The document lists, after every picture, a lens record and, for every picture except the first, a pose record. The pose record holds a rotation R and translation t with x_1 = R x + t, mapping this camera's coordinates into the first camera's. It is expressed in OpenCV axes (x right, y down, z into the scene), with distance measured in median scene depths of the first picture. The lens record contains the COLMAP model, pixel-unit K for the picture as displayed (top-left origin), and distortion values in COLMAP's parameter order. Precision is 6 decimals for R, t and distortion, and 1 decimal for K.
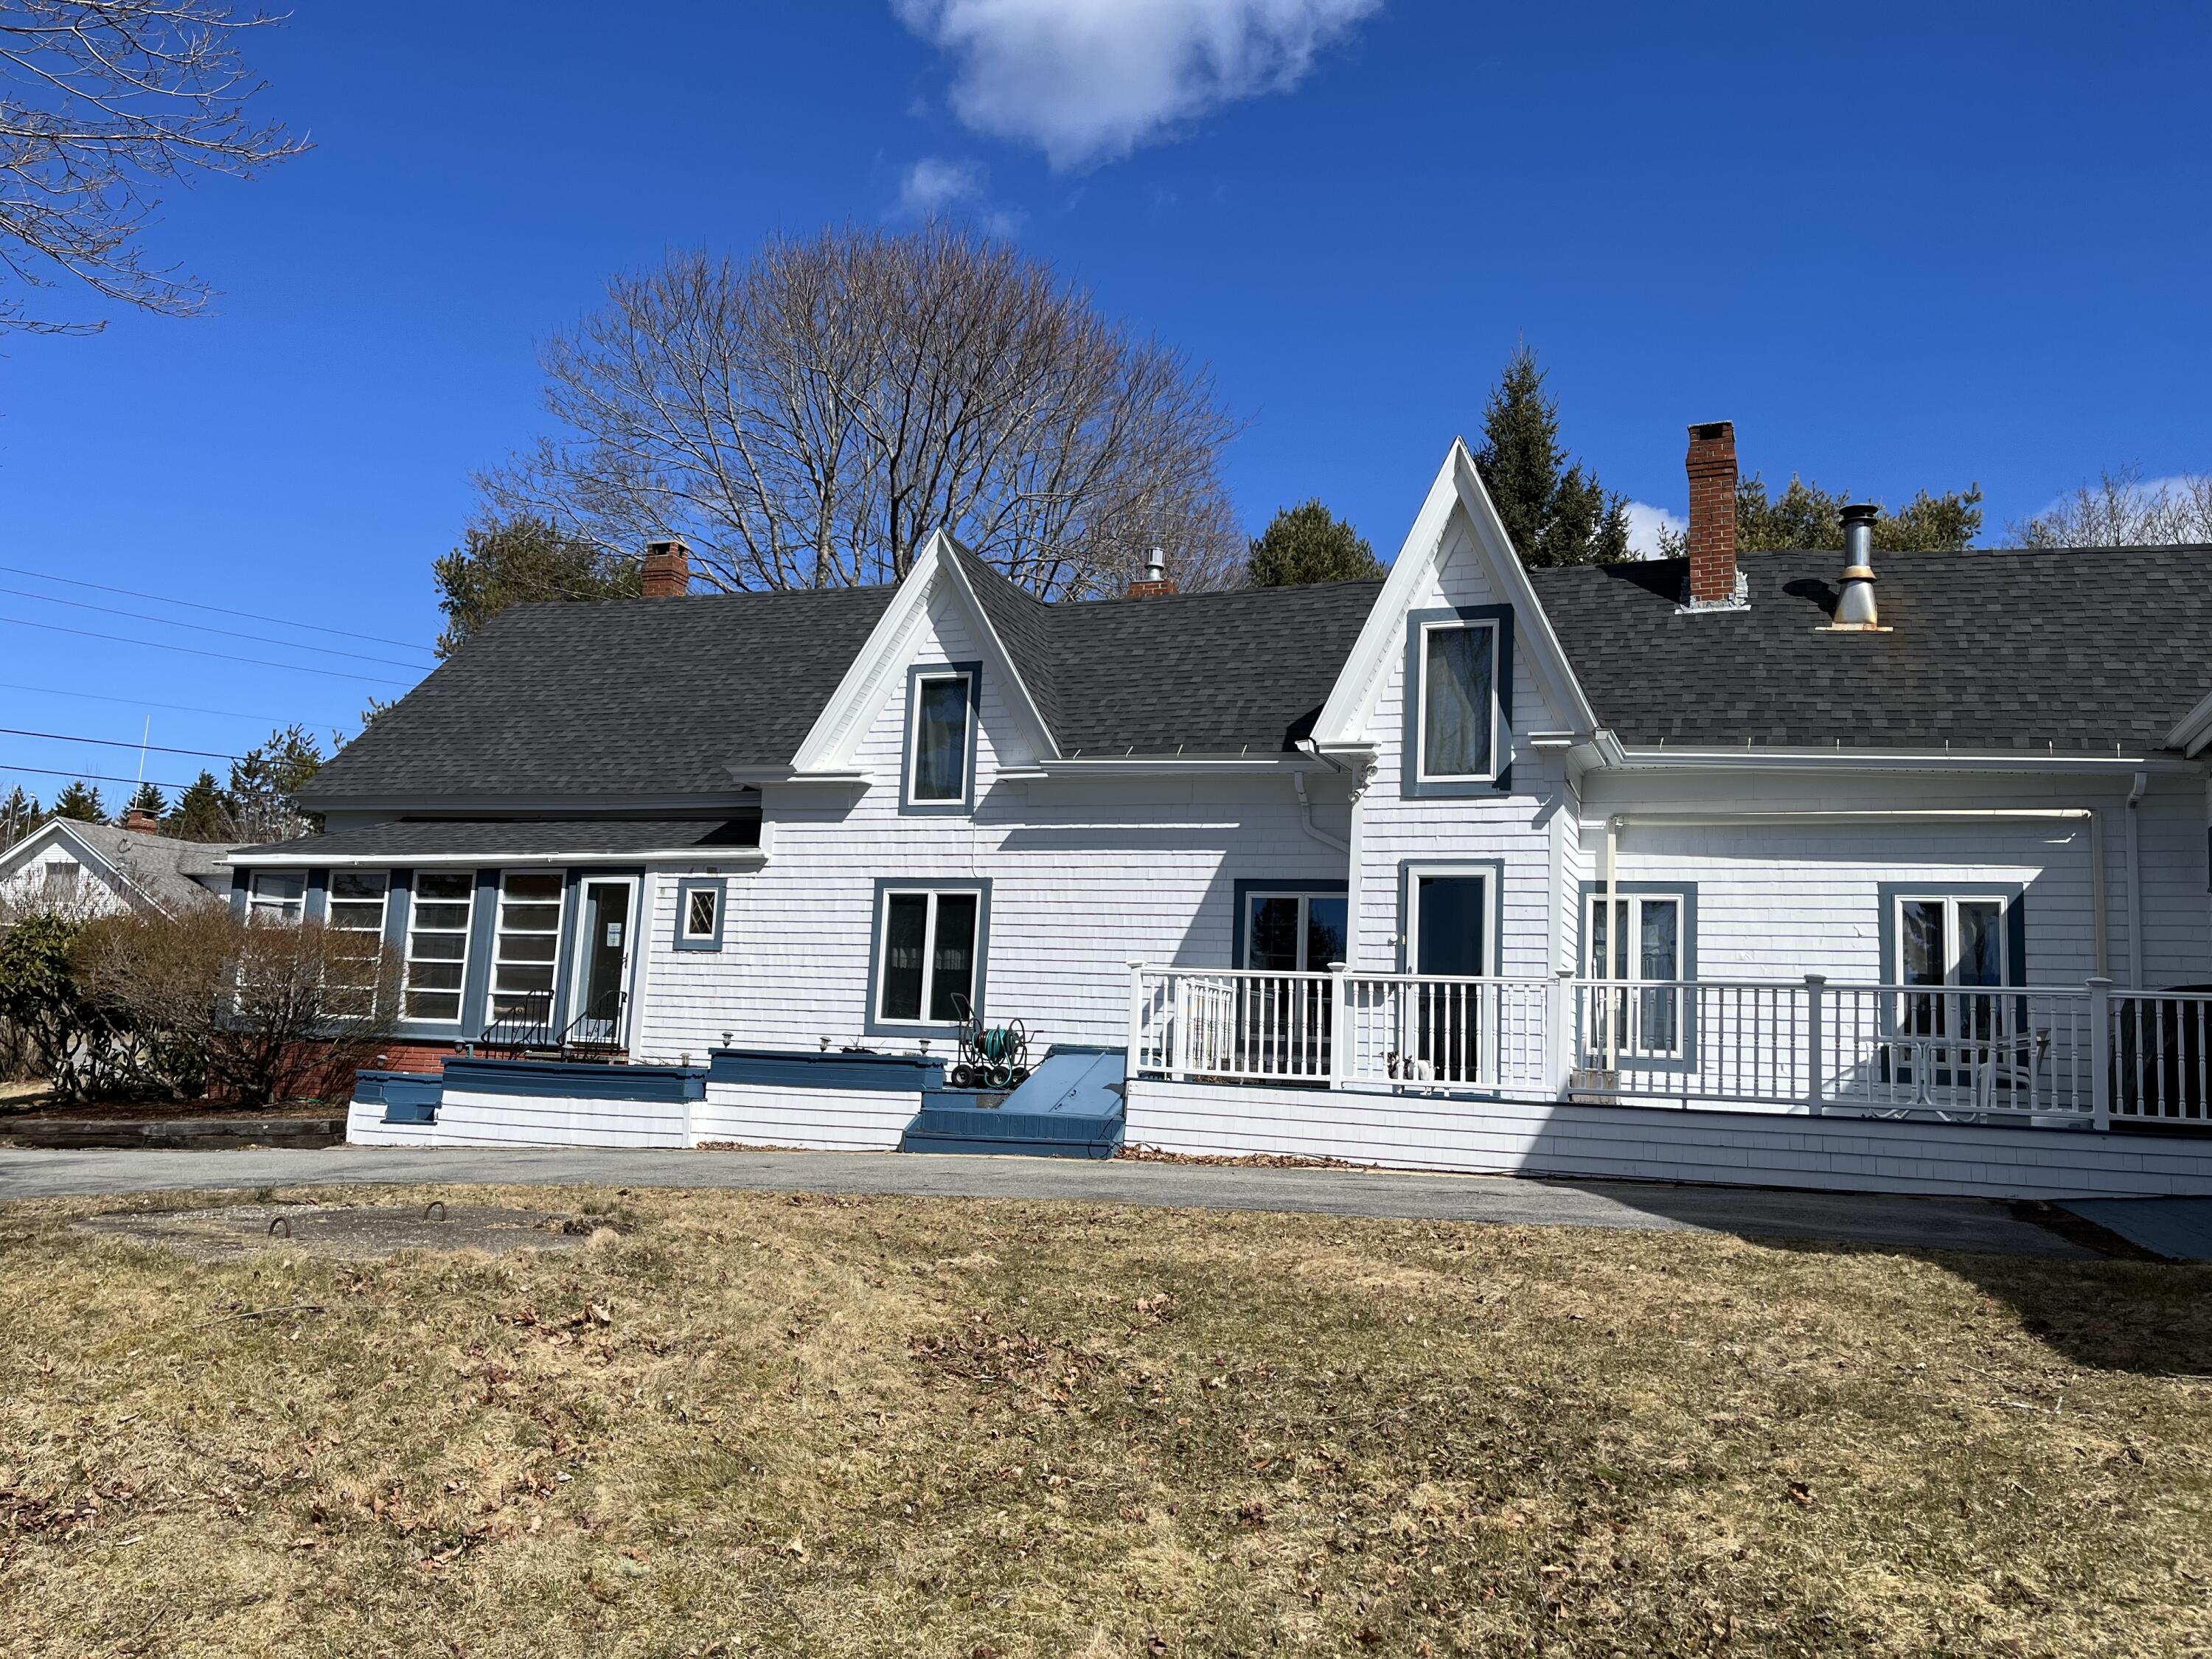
lens RADIAL K [[1682.8, 0, 1106.0], [0, 1682.8, 829.5], [0, 0, 1]] dist [0.047256, -0.134073]
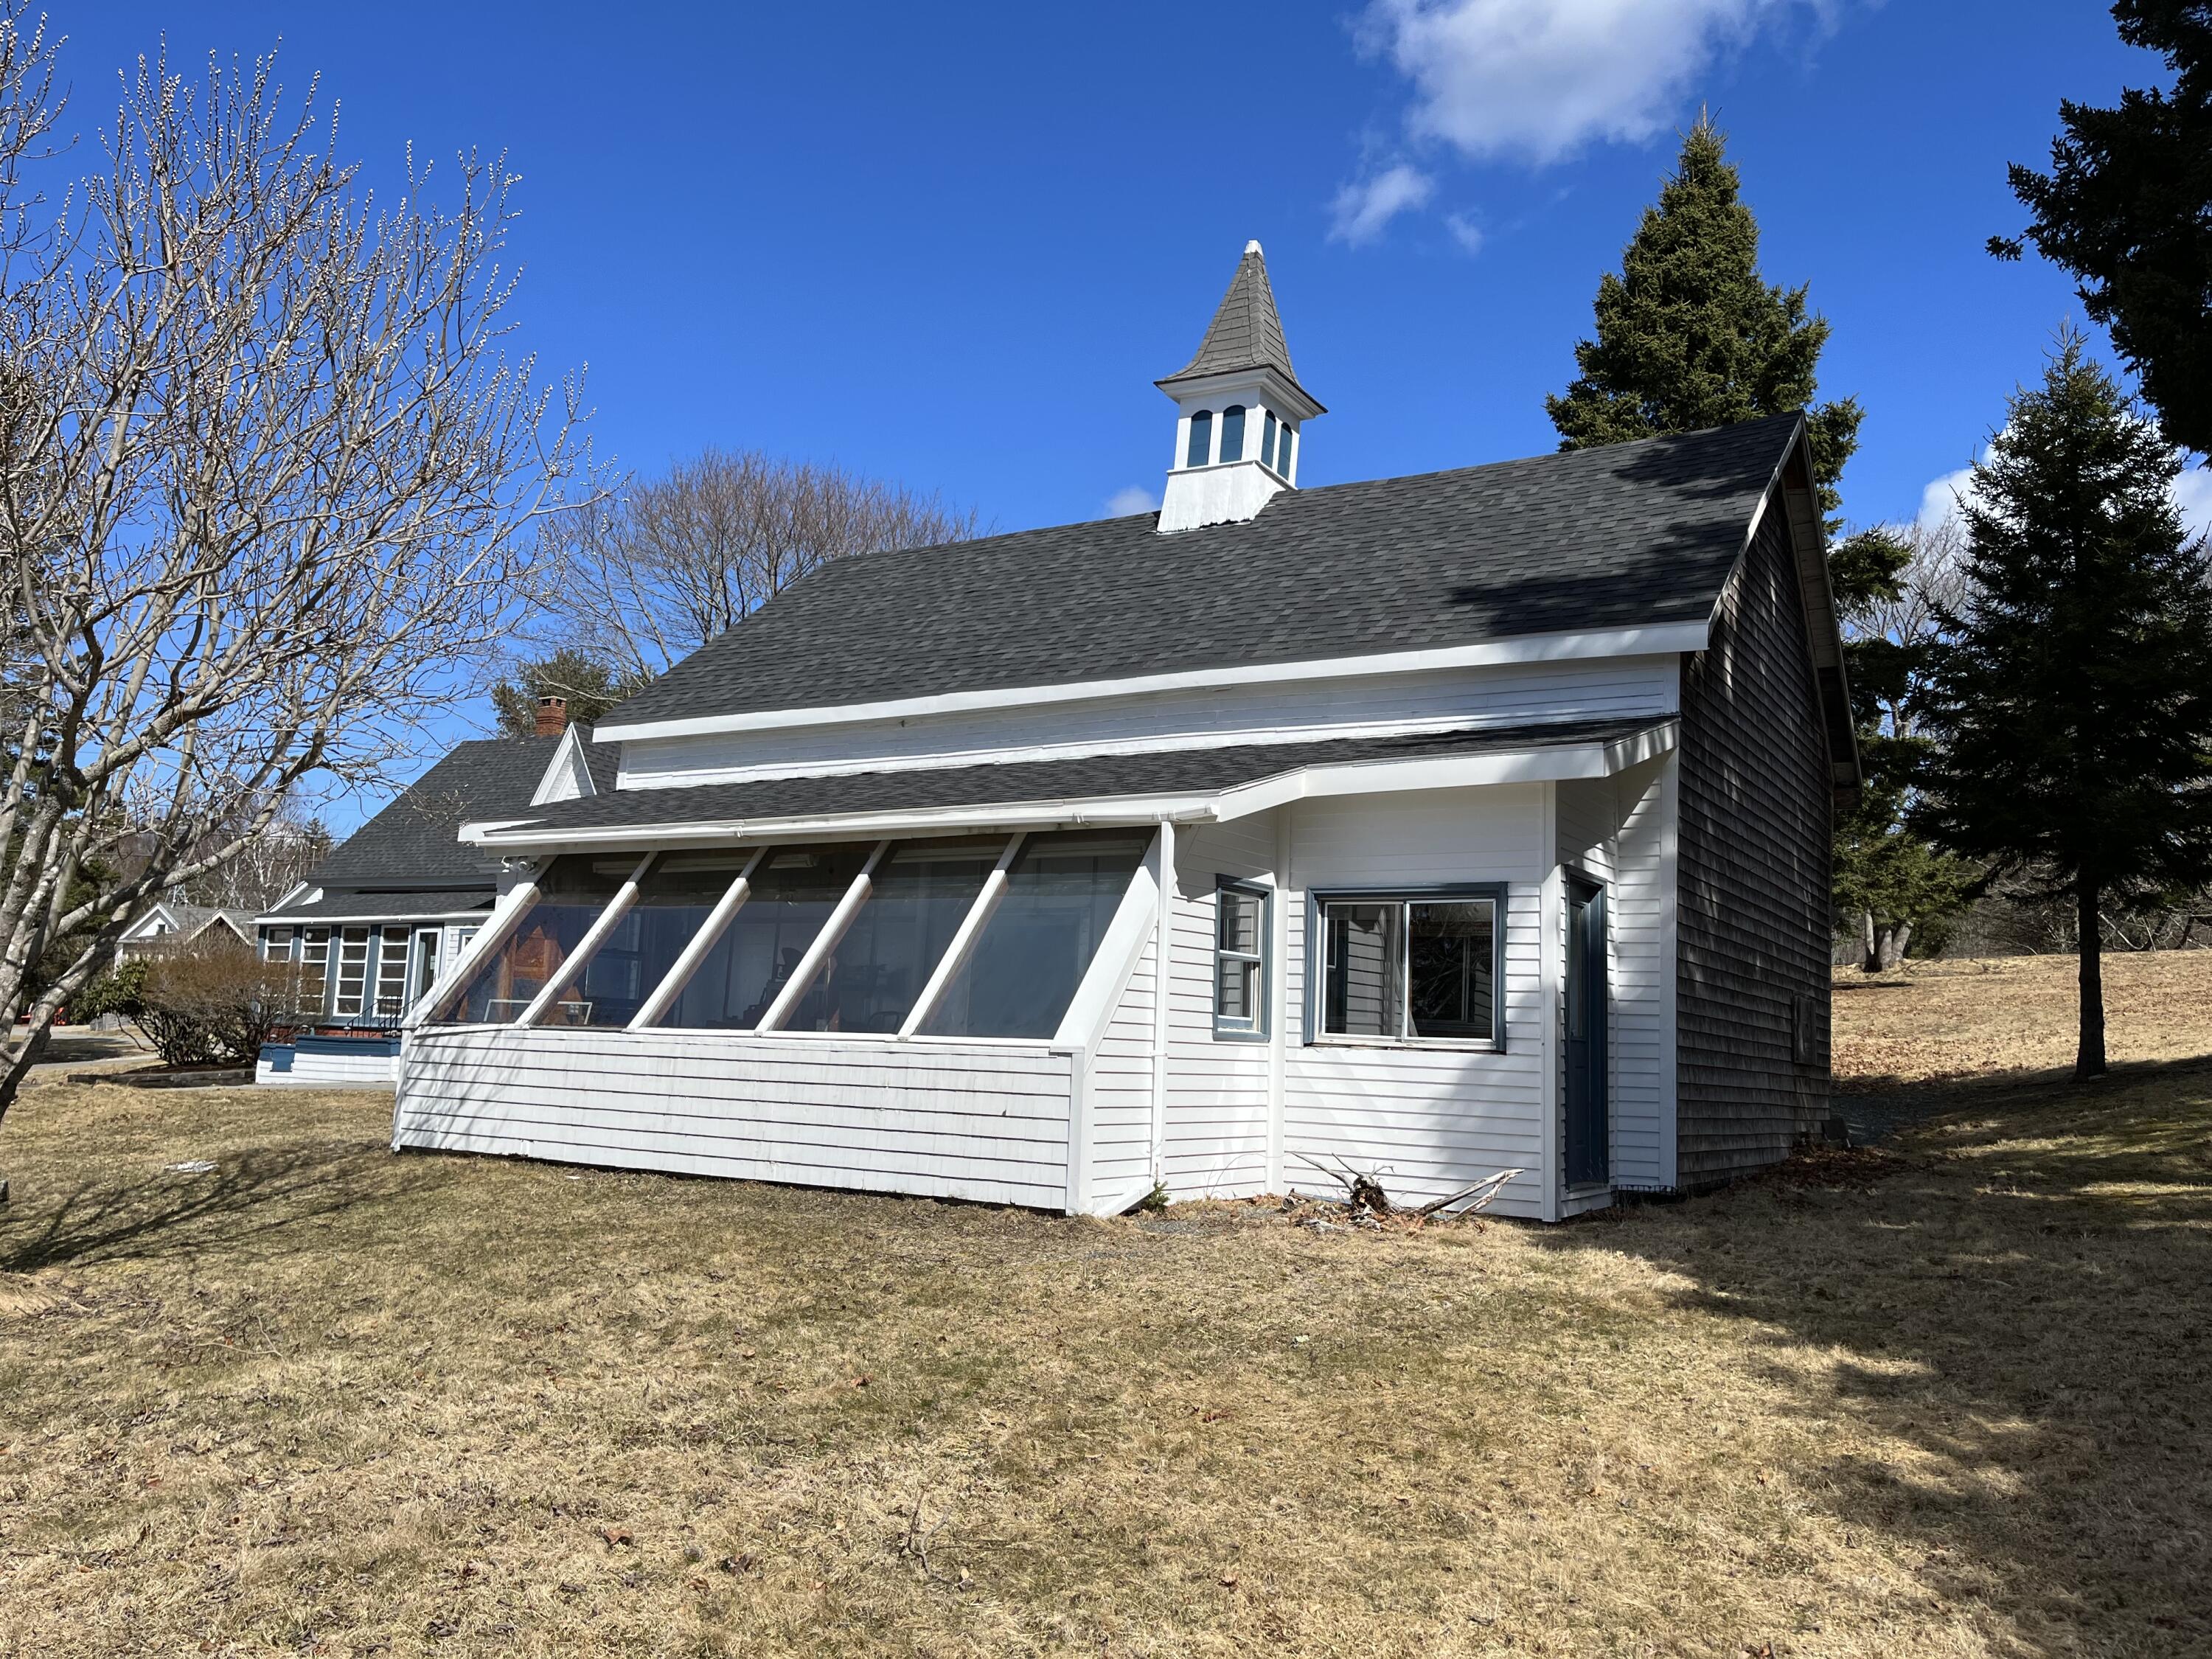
lens RADIAL K [[1668.8, 0, 1106.0], [0, 1668.8, 829.5], [0, 0, 1]] dist [0.086437, -0.131910]
pose [[0.977866, -0.038405, -0.205680, 0.763083], [0.040129, 0.999186, 0.004215, -0.054047], [0.205350, -0.012376, 0.978610, -0.546886]]
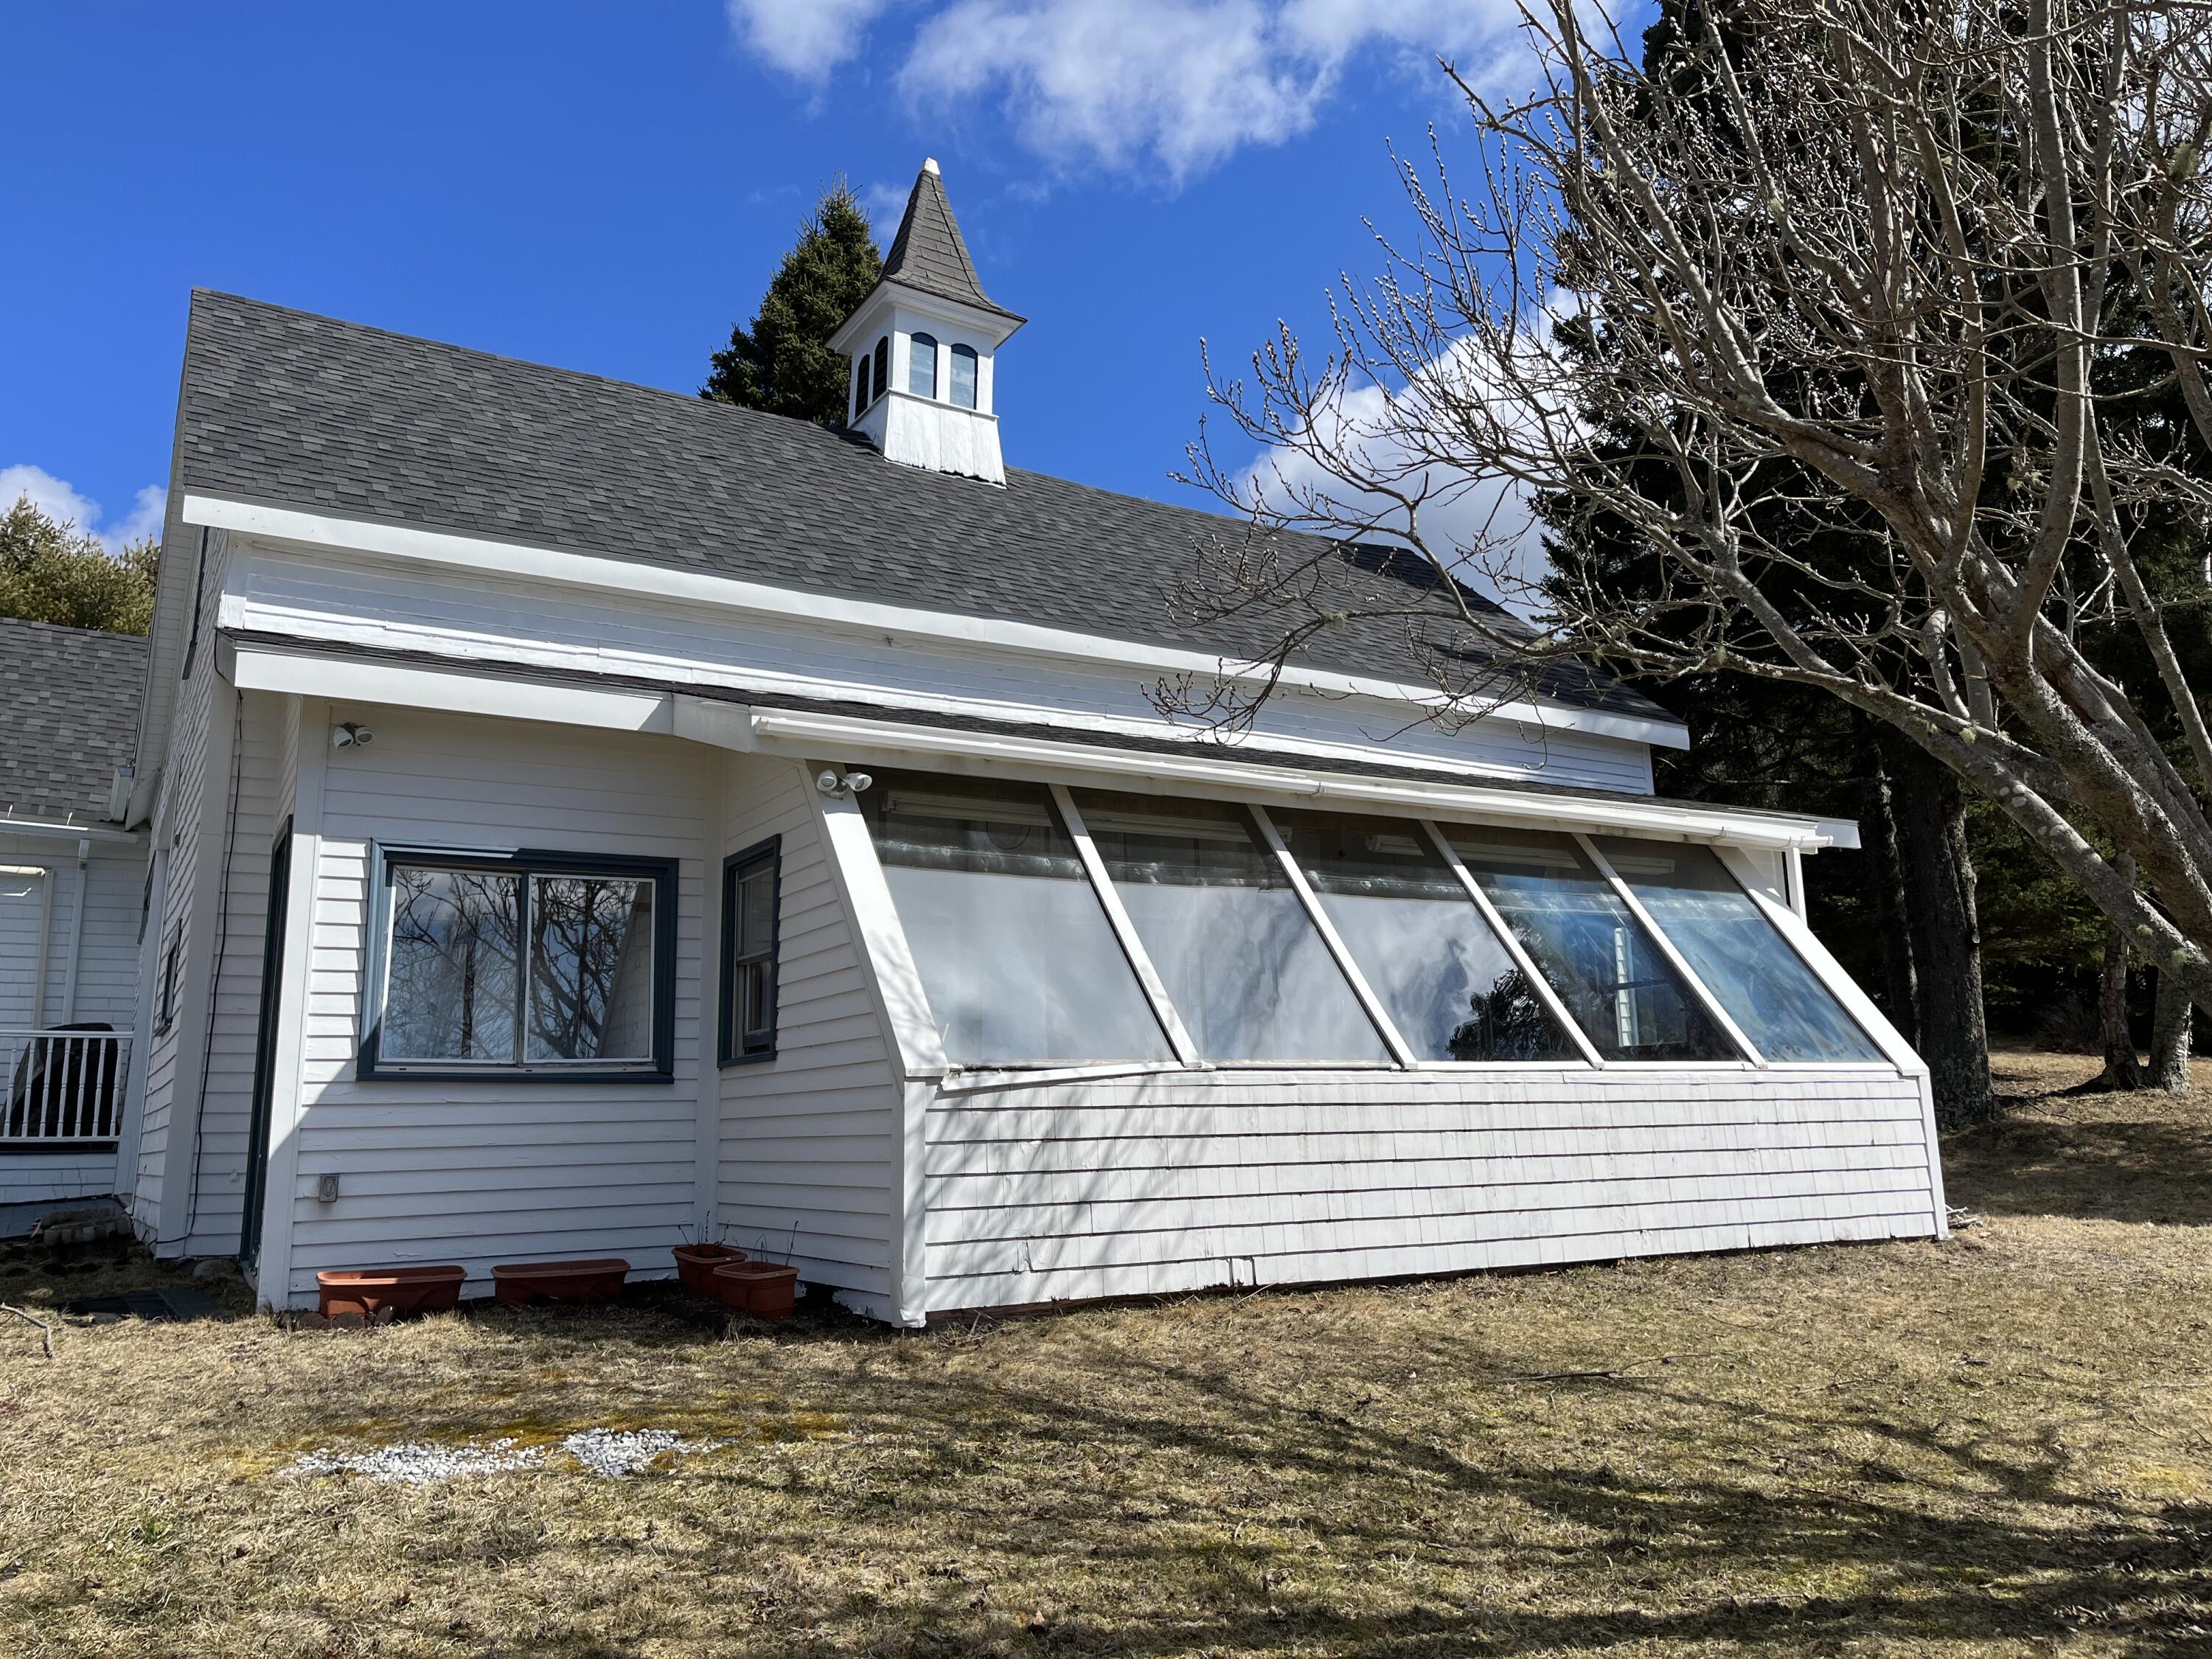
lens RADIAL K [[1668.8, 0, 1106.0], [0, 1668.8, 829.5], [0, 0, 1]] dist [0.086437, -0.131910]
pose [[0.625992, 0.074677, 0.776246, 0.097020], [-0.061409, 0.997034, -0.046395, -0.019236], [-0.777408, -0.018625, 0.628721, -0.181728]]
